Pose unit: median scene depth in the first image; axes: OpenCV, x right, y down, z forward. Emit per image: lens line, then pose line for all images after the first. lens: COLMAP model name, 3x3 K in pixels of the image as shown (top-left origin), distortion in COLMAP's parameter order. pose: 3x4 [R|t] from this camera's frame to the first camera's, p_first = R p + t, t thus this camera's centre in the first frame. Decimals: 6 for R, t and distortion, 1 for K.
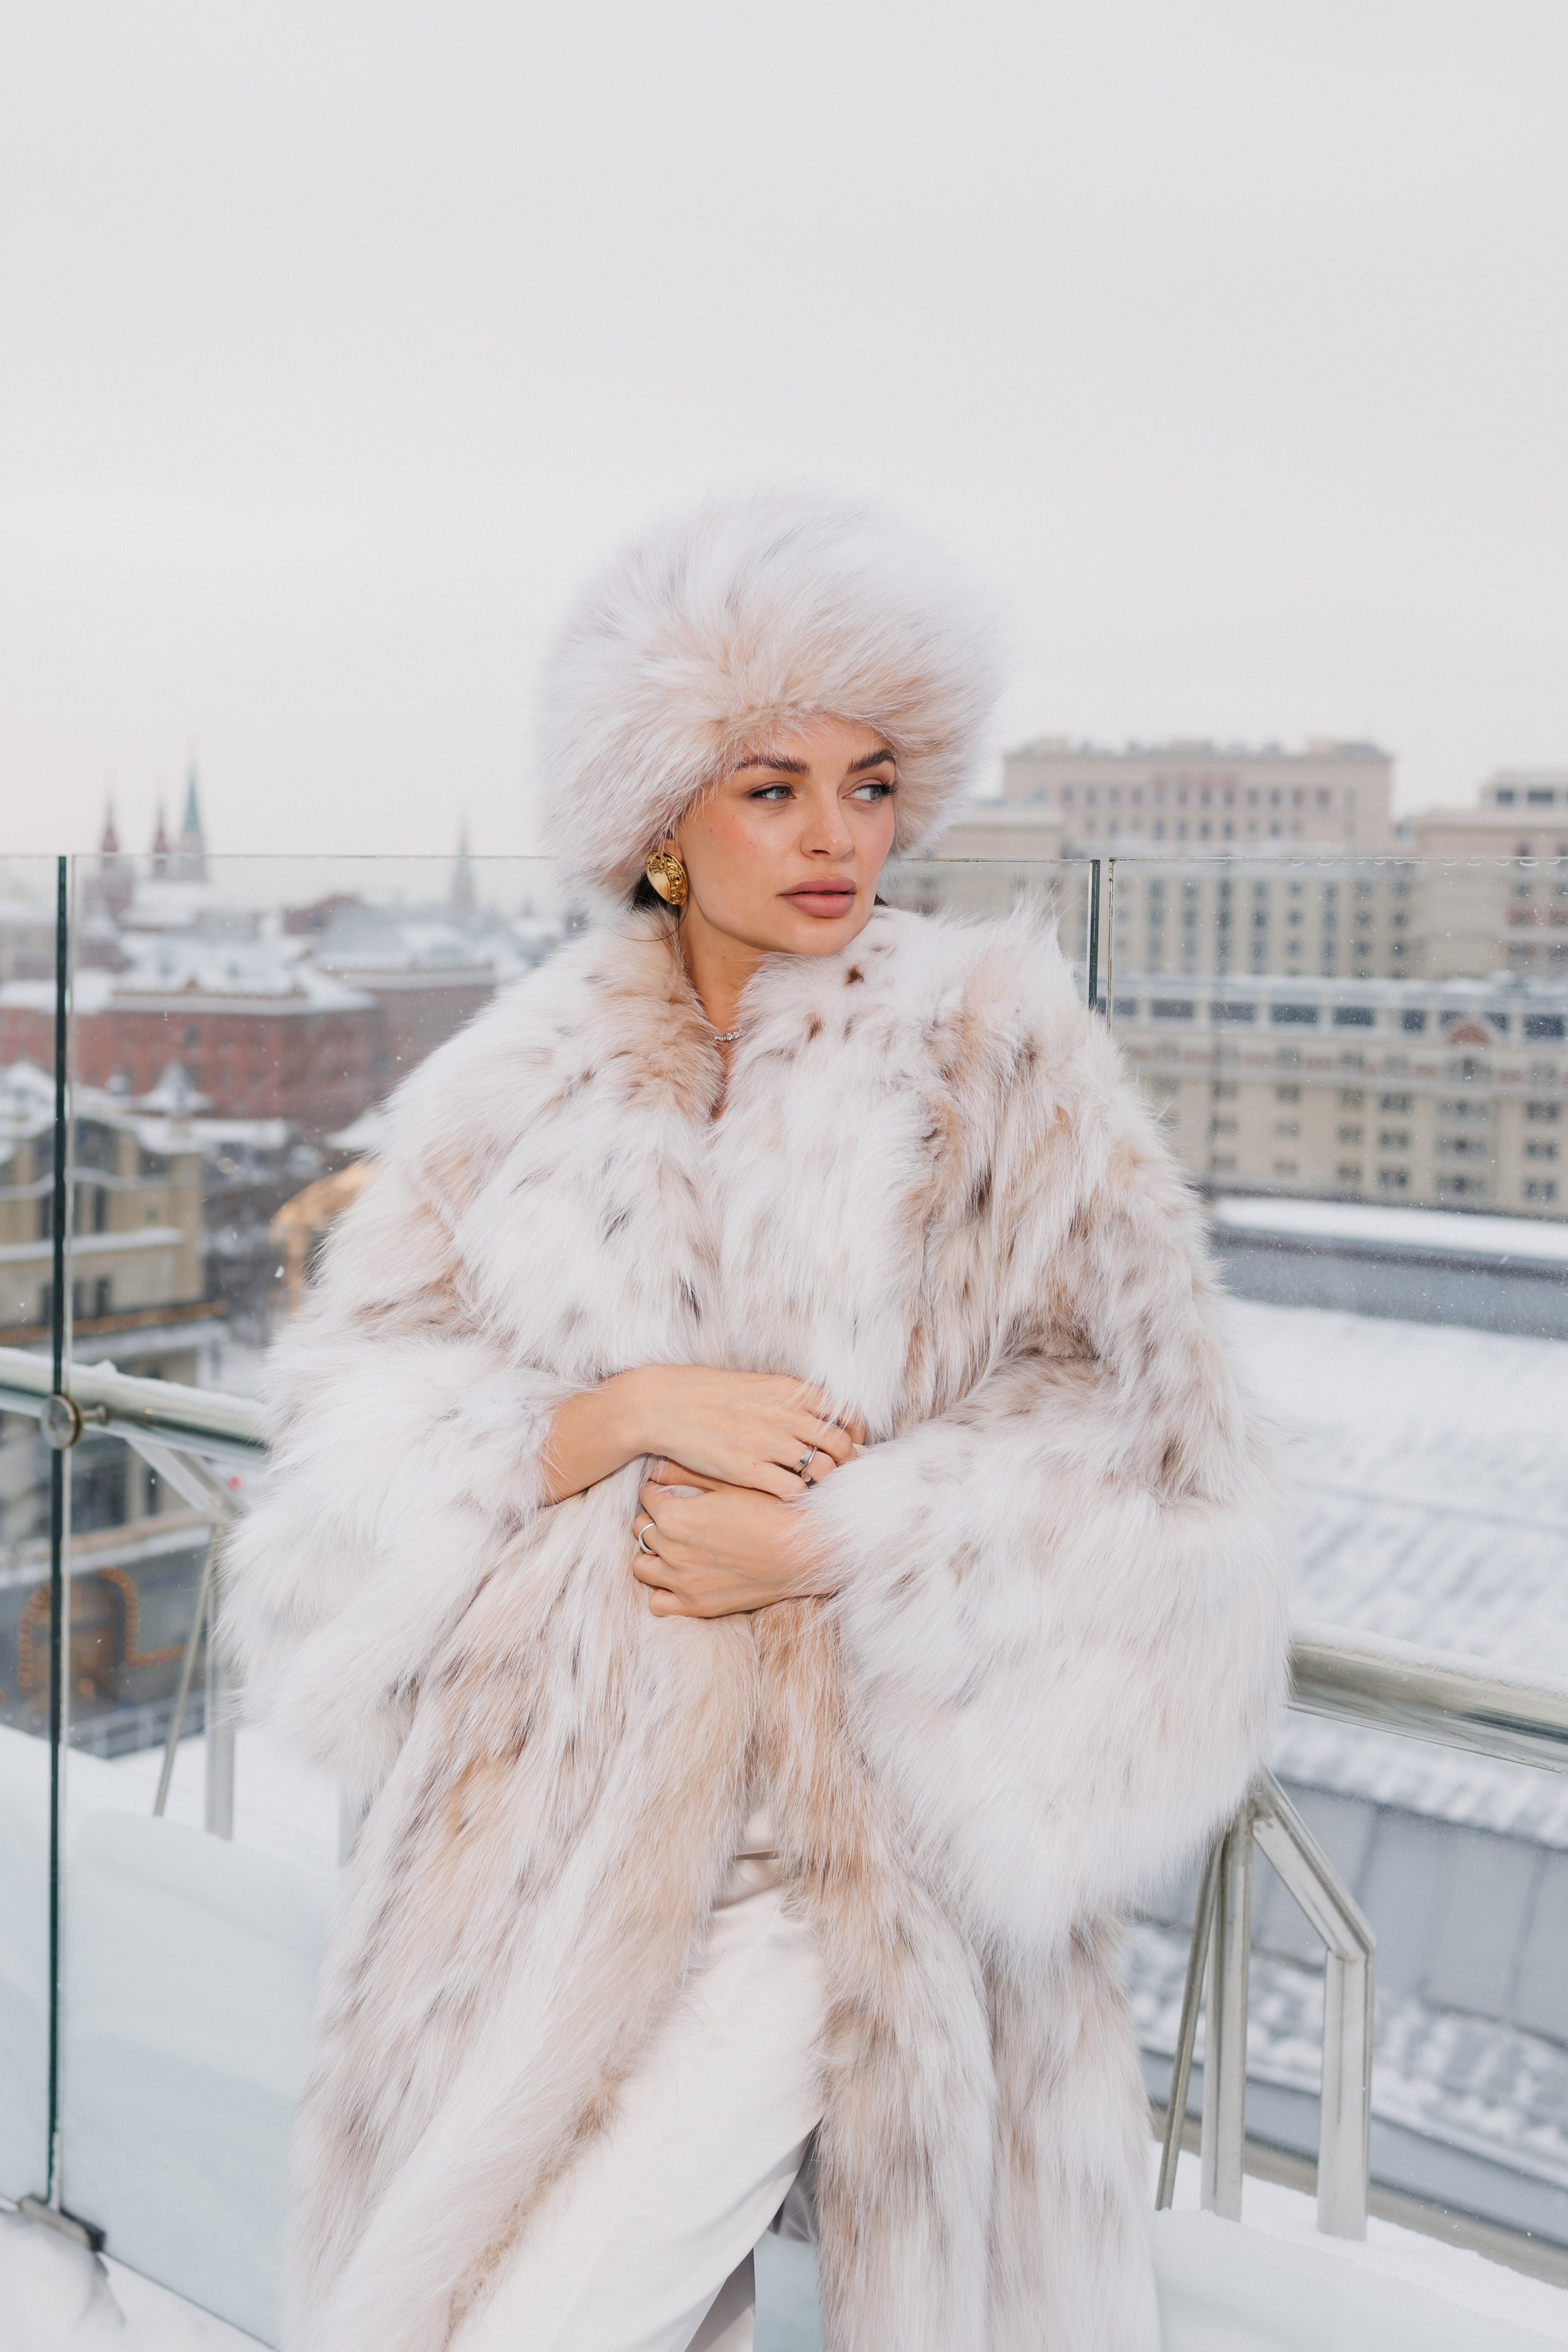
lens RADIAL K [[2968.8, 0, 789.0], [0, 2968.8, 953.2], [0, 0, 1]] dist [-0.033310, 0.000000]
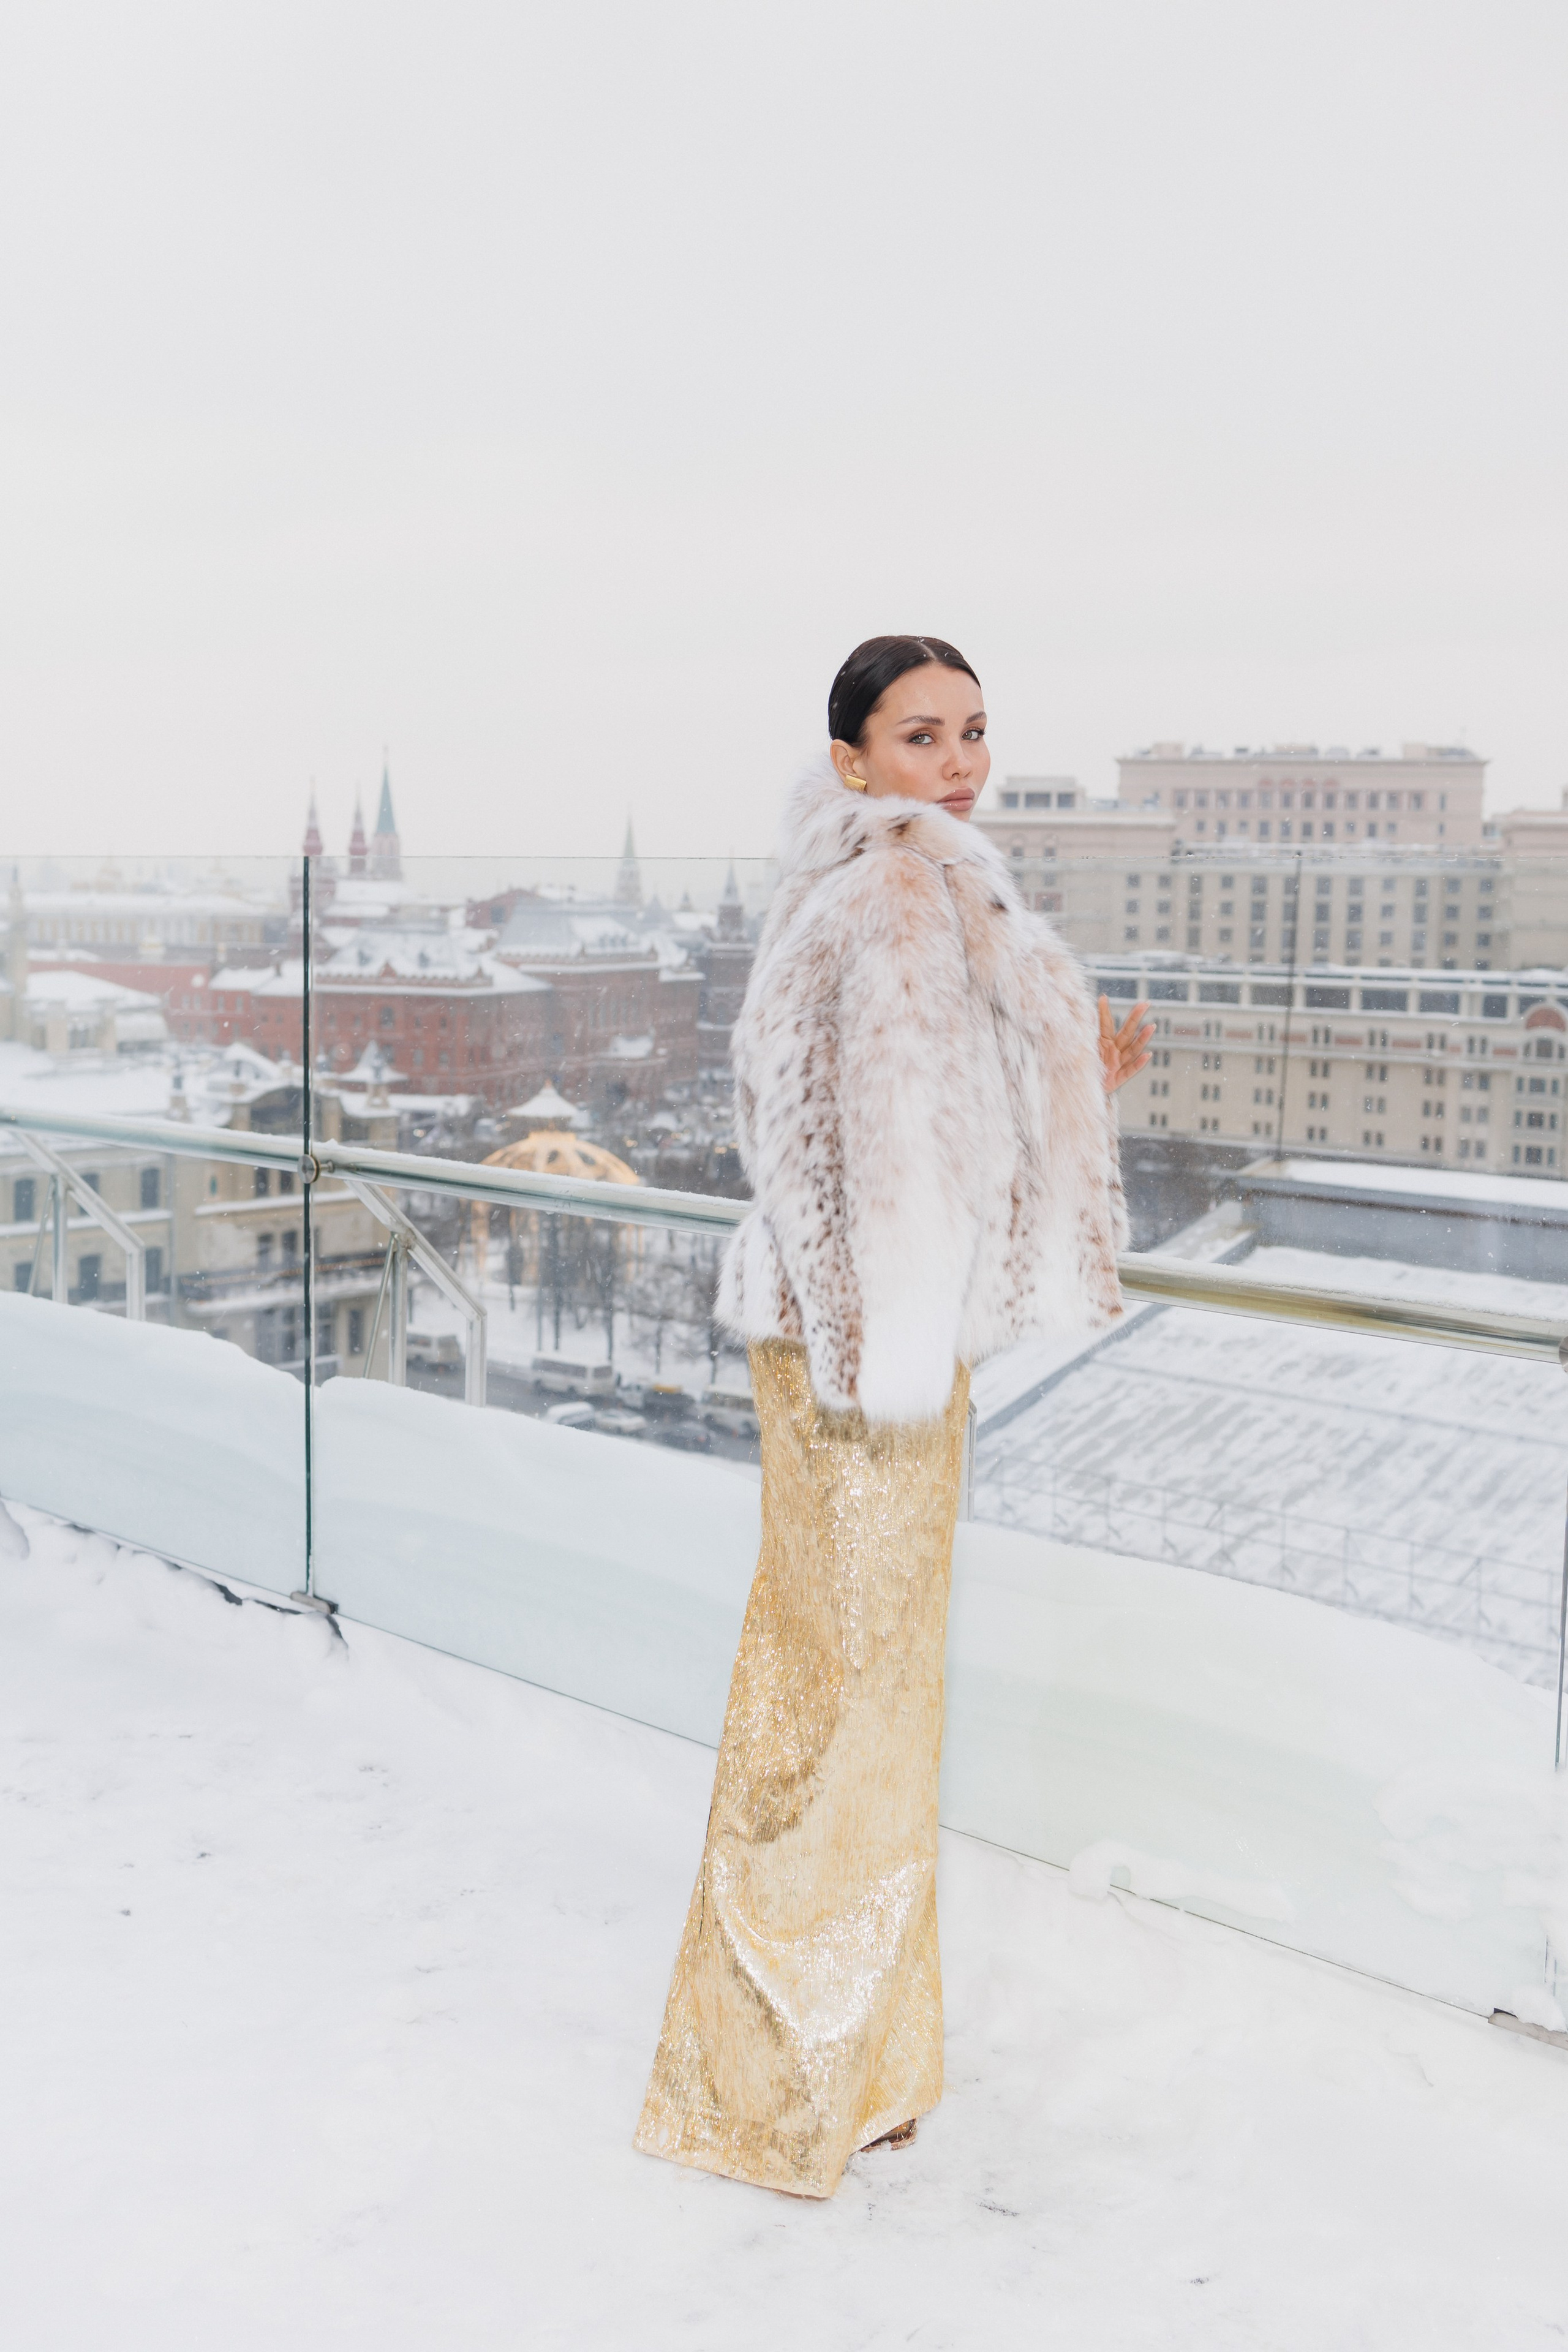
lens RADIAL K [[2968.8, 0, 772.1], [0, 2968.8, 1179.3], [0, 0, 1]] dist [-0.033310, 0.000000]
pose [[0.997521, 0.005438, -0.070155, 0.022104], [0.000025, 0.996982, 0.077636, 0.001848], [0.070366, -0.077446, 0.994510, -0.106369]]
